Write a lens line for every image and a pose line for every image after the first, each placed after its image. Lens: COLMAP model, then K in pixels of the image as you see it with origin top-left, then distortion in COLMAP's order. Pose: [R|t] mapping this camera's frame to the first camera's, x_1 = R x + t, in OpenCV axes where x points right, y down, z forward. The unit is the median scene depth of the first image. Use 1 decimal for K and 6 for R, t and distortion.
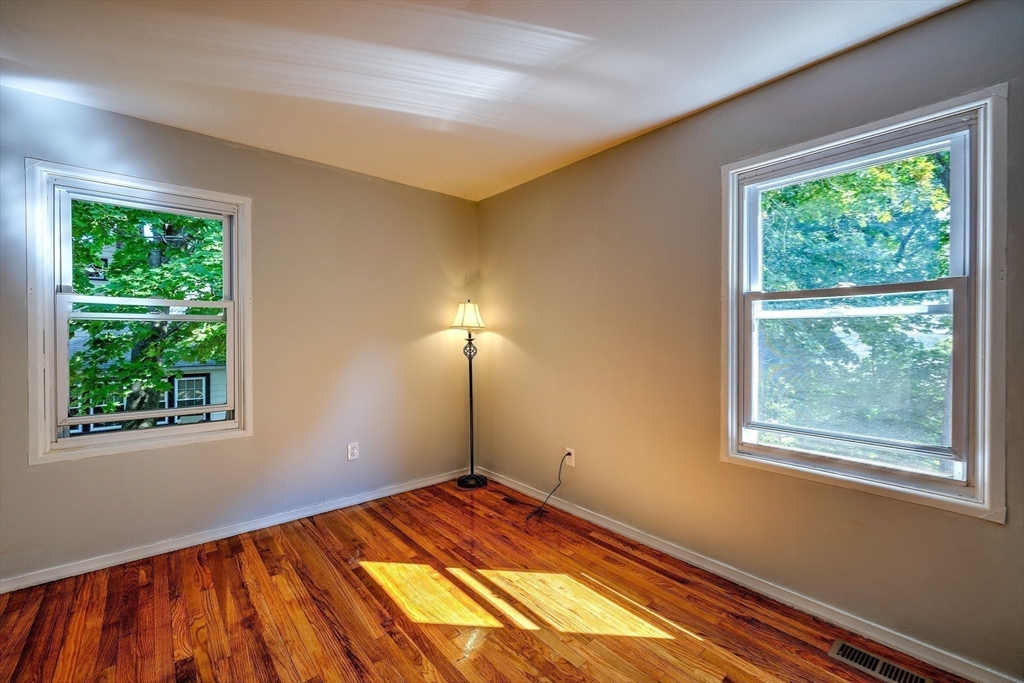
lens RADIAL K [[427.9, 0, 512.2], [0, 427.9, 339.2], [0, 0, 1]] dist [-0.001455, -0.000134]
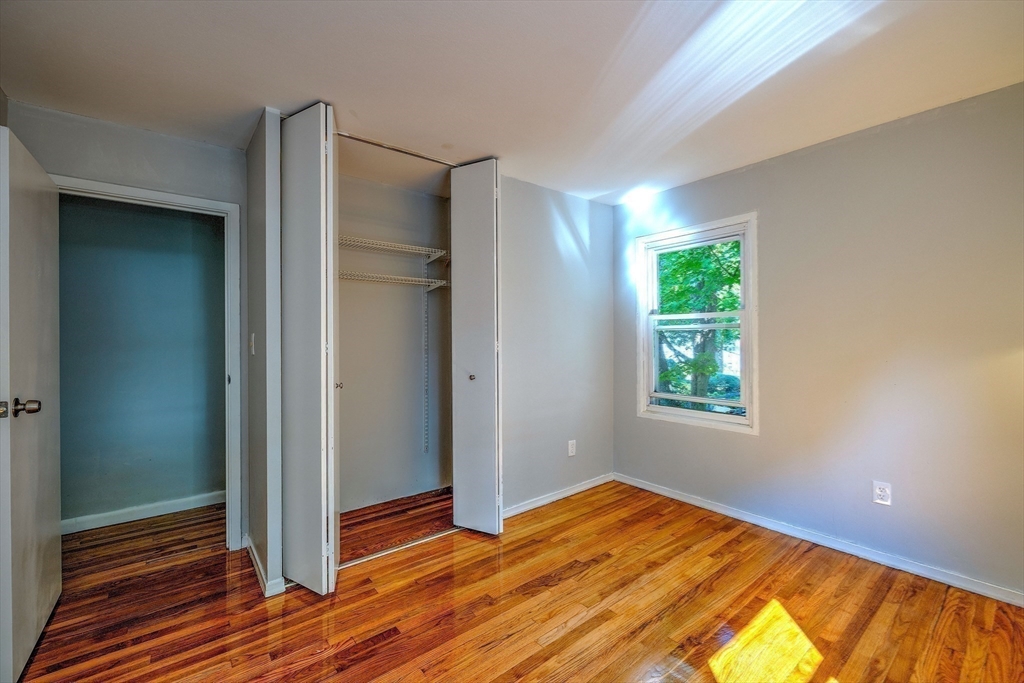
lens RADIAL K [[427.9, 0, 512.0], [0, 427.9, 340.3], [0, 0, 1]] dist [-0.001455, -0.000134]
pose [[-0.031229, 0.003352, -0.999507, 0.533801], [-0.001995, 0.999992, 0.003416, -0.014042], [0.999510, 0.002101, -0.031222, 0.481467]]
